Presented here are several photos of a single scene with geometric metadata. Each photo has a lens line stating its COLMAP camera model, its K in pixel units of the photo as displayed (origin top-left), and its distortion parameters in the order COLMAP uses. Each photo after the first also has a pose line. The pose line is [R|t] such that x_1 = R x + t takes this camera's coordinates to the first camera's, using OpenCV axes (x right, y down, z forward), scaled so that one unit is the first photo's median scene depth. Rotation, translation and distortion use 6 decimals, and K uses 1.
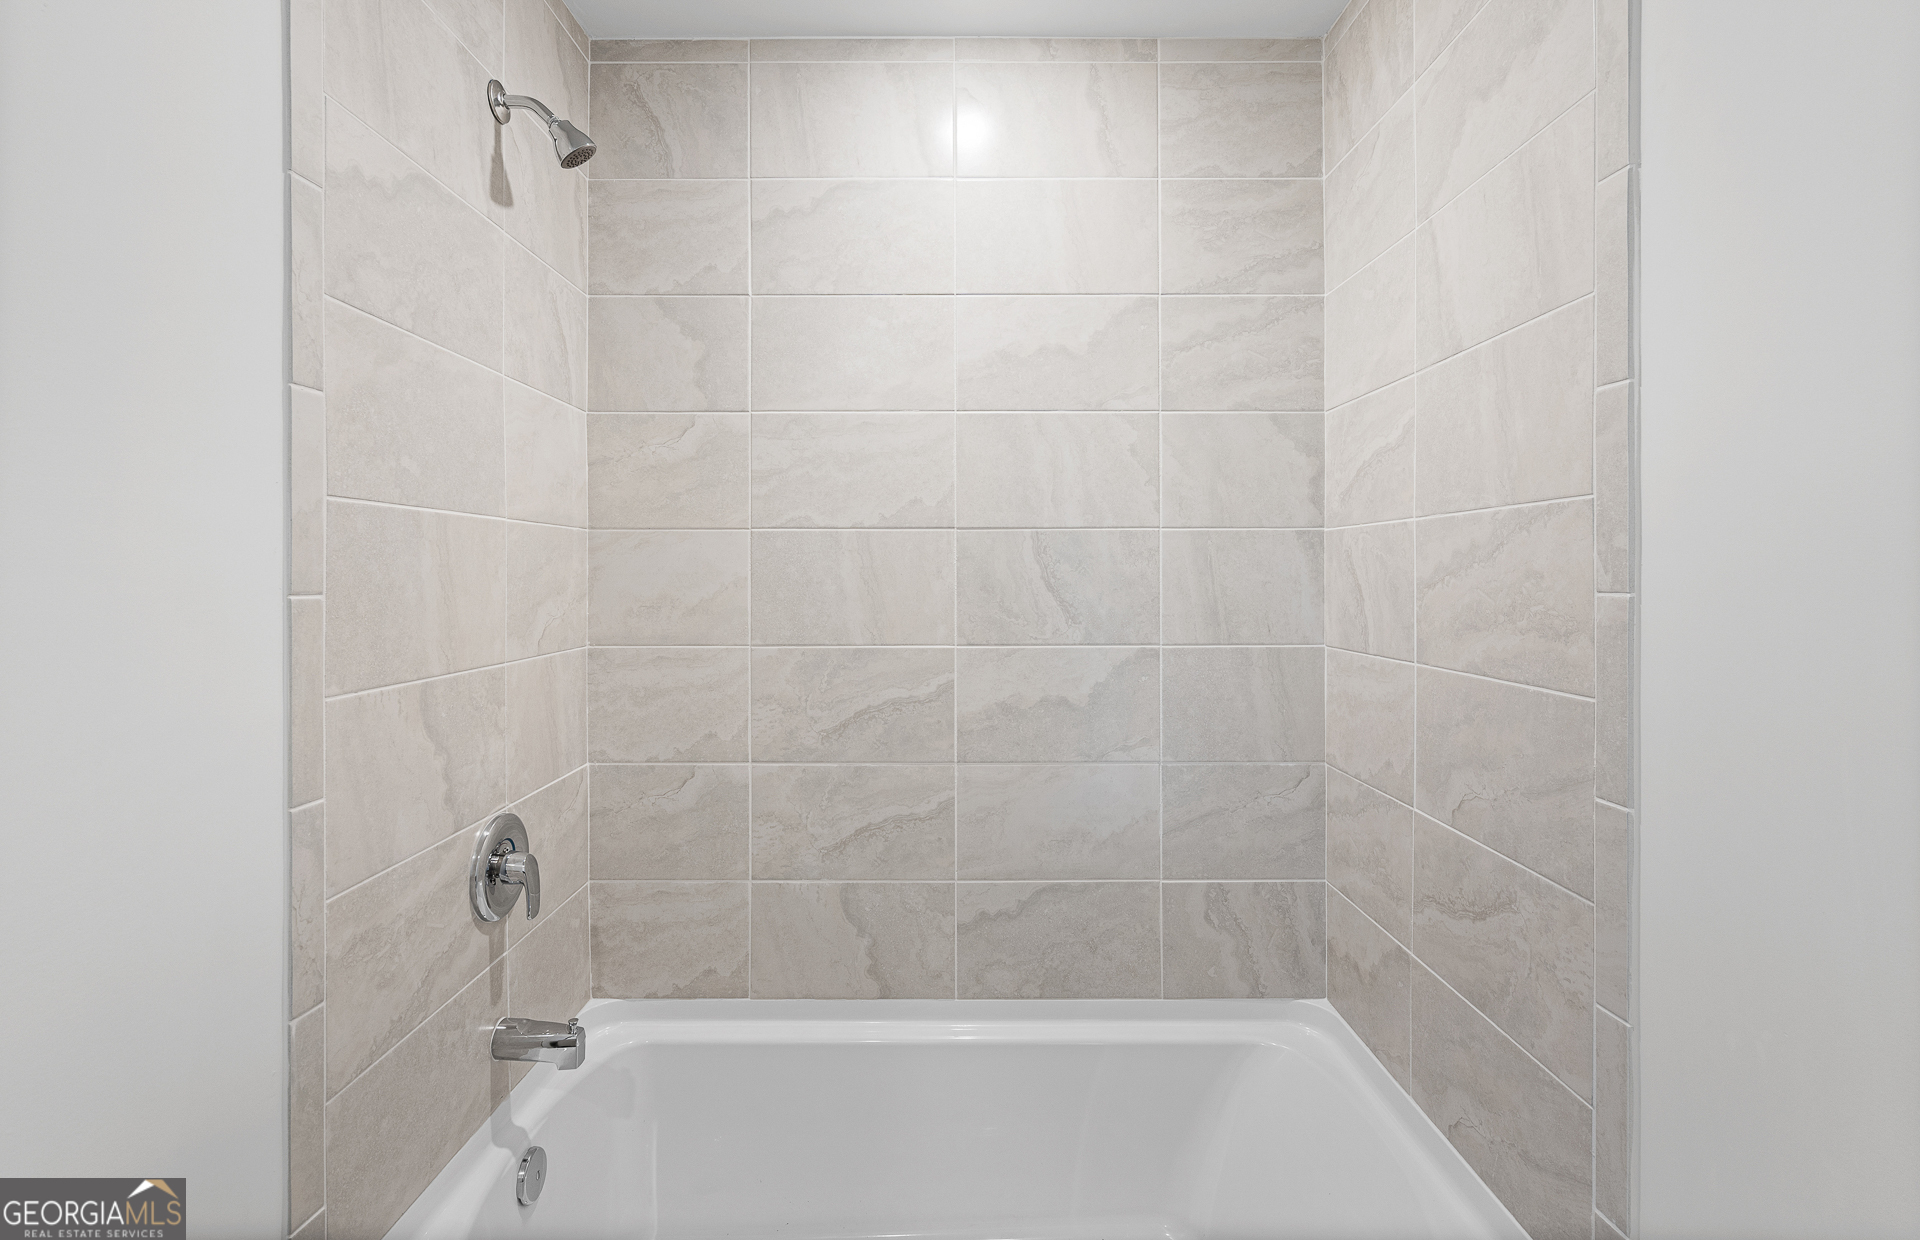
lens RADIAL K [[870.2, 0, 954.8], [0, 870.2, 588.8], [0, 0, 1]] dist [-0.004812, 0.001575]
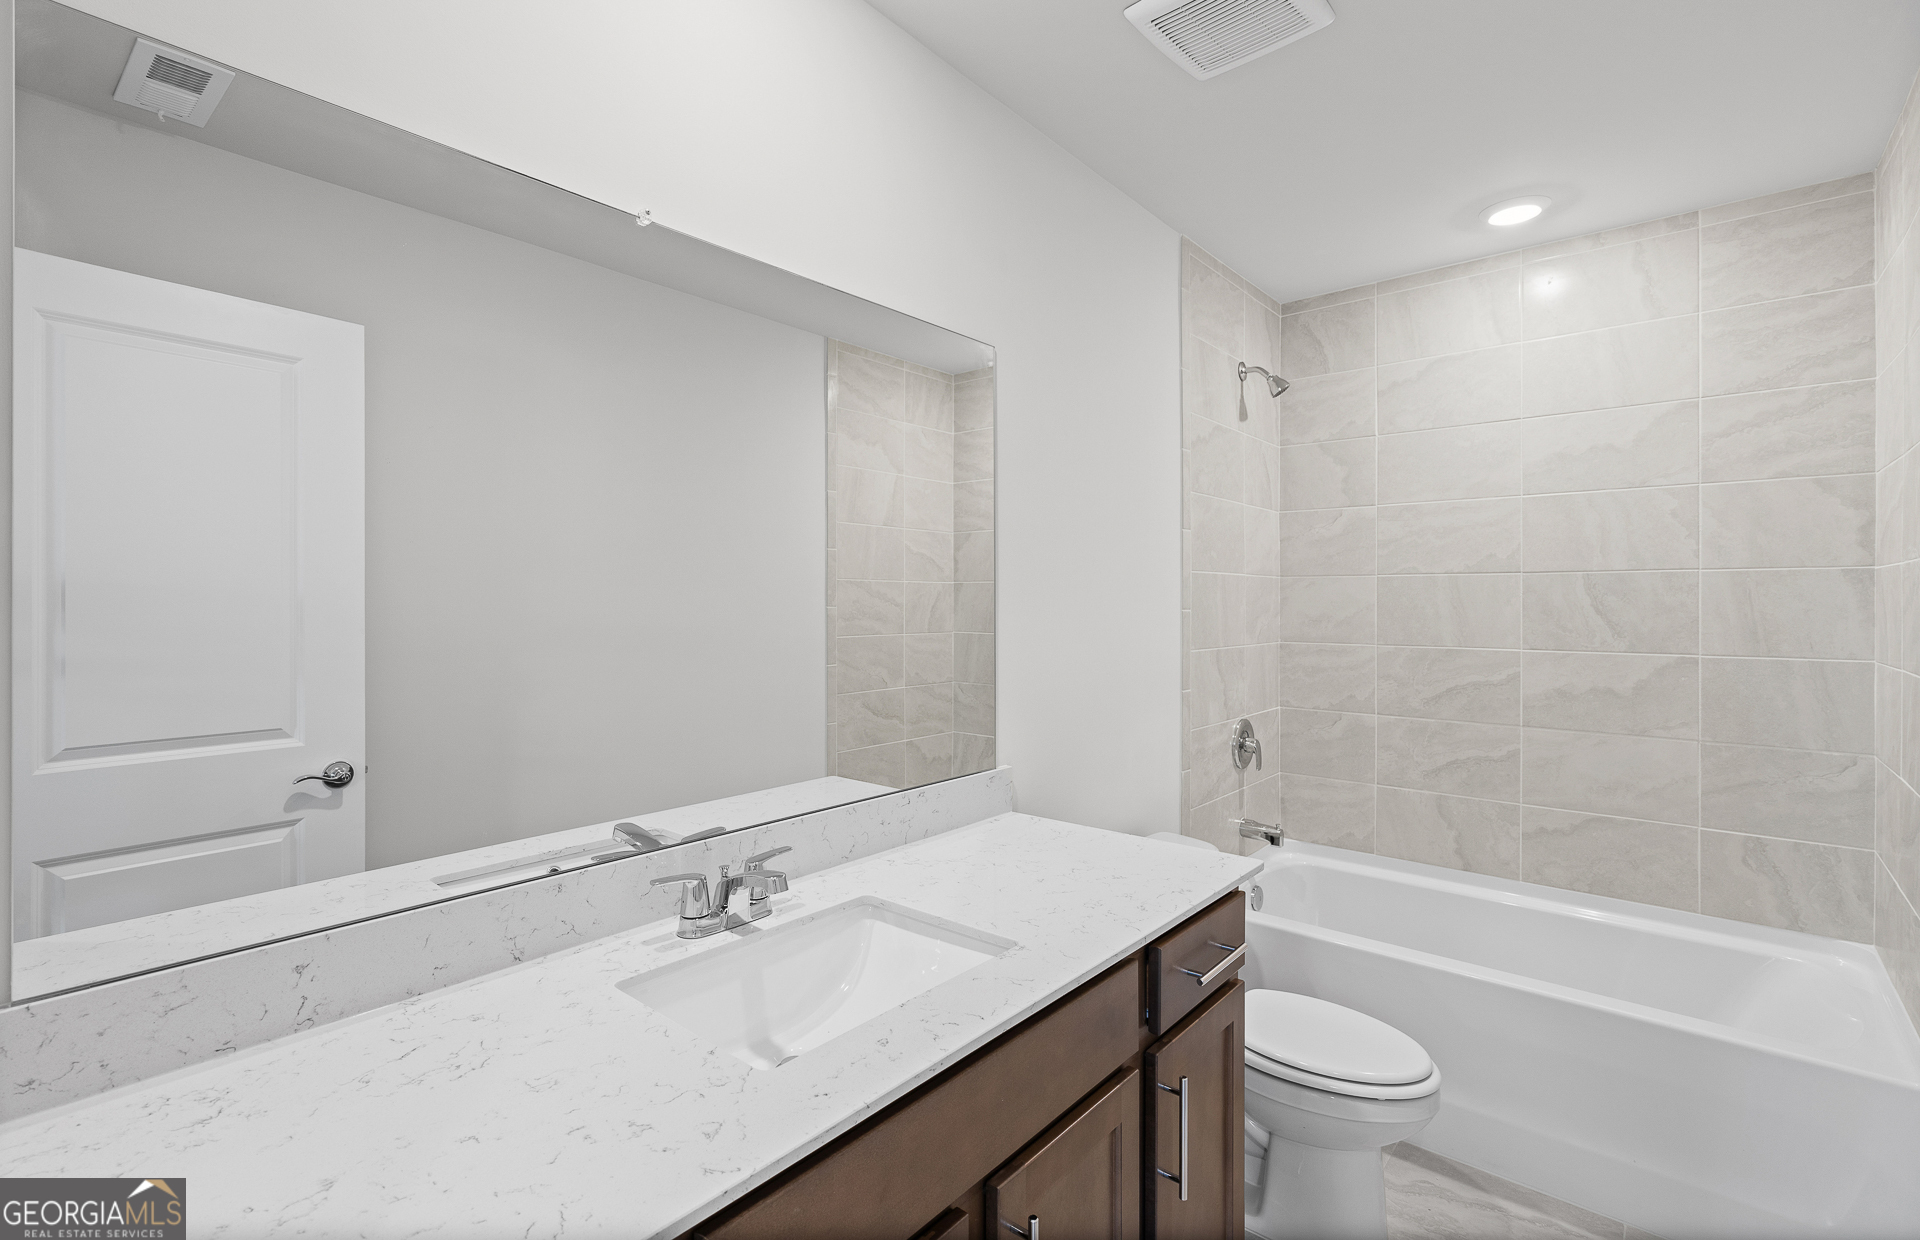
lens RADIAL K [[870.2, 0, 954.8], [0, 870.2, 588.8], [0, 0, 1]] dist [-0.004812, 0.001575]
pose [[0.763281, -0.006145, -0.646038, 0.226929], [-0.014679, 0.999532, -0.026851, 0.014472], [0.645900, 0.029978, 0.762833, -0.804115]]
